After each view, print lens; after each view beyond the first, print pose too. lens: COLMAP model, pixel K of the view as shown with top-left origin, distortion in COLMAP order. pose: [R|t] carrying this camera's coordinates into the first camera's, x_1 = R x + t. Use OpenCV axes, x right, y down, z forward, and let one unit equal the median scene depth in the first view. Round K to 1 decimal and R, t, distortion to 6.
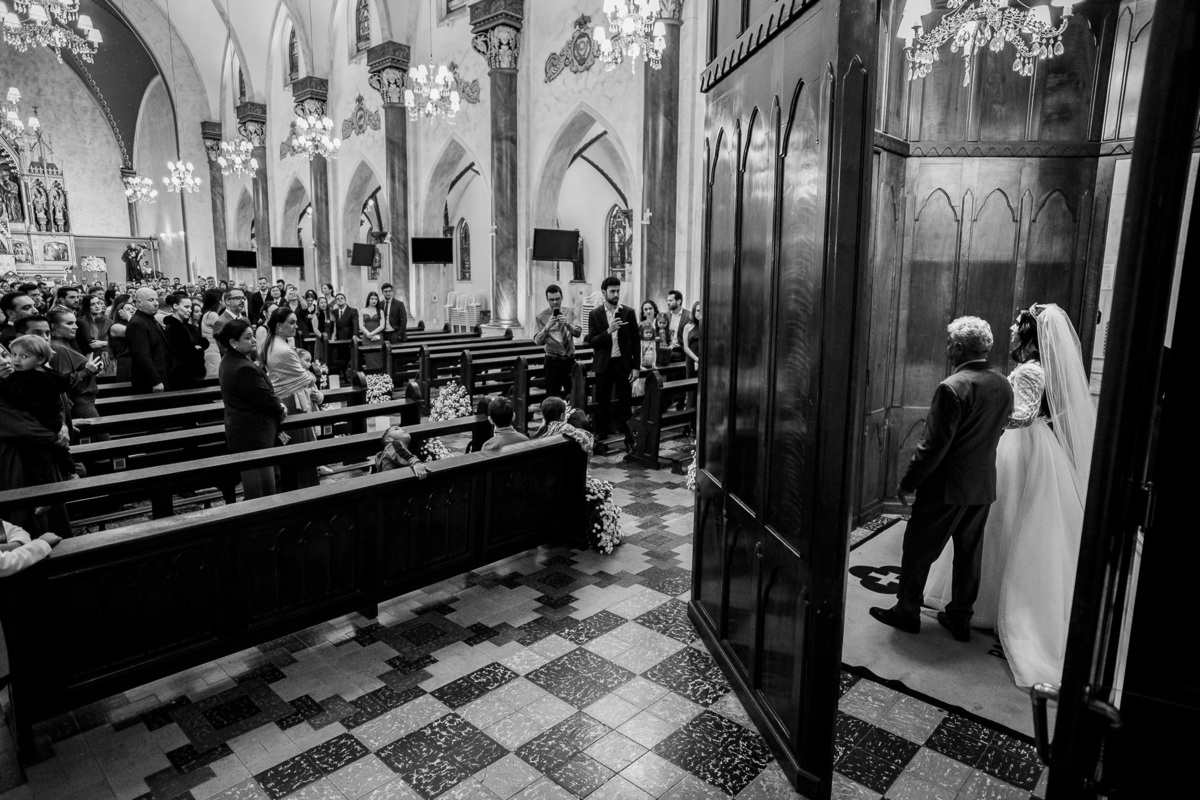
lens RADIAL K [[733.3, 0, 604.3], [0, 733.3, 402.3], [0, 0, 1]] dist [-0.086177, 0.060960]
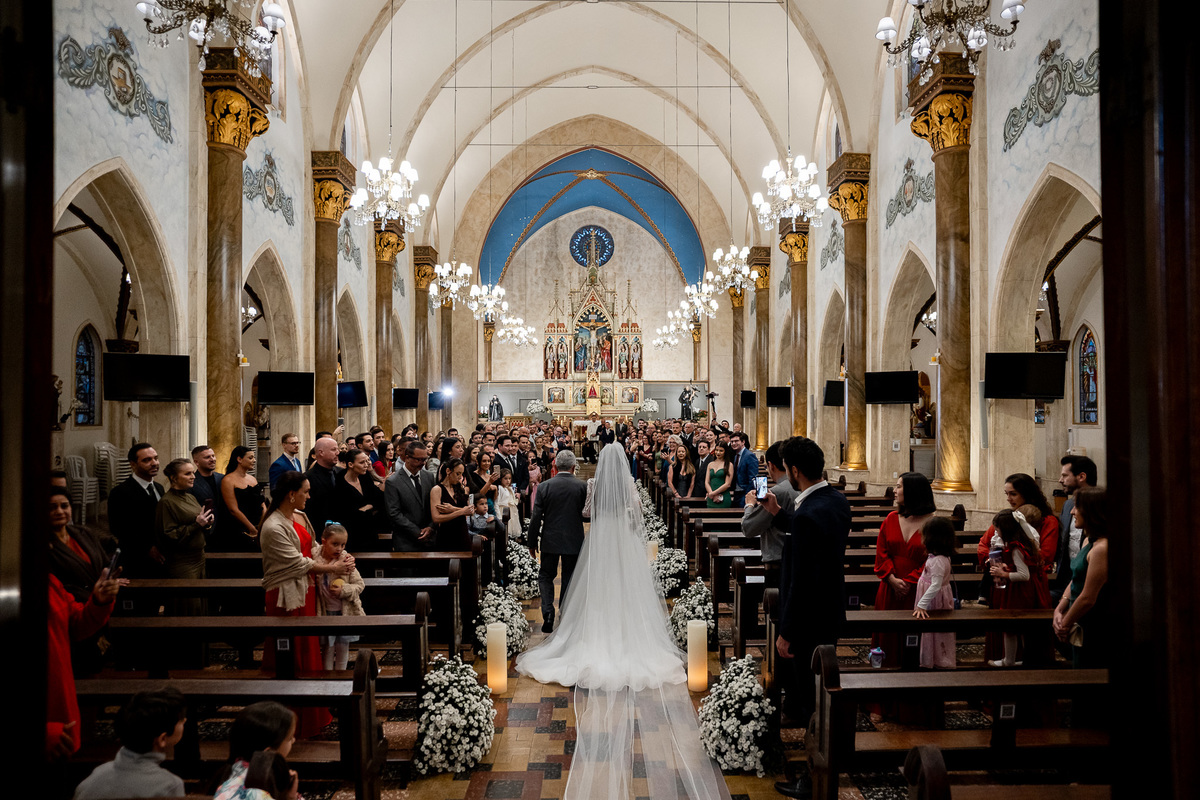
lens RADIAL K [[733.3, 0, 604.3], [0, 733.3, 402.3], [0, 0, 1]] dist [-0.086177, 0.060960]
pose [[0.695095, -0.018644, -0.718676, 0.122434], [-0.115521, 0.983777, -0.137252, -0.046536], [0.709576, 0.178425, 0.681665, 0.235268]]
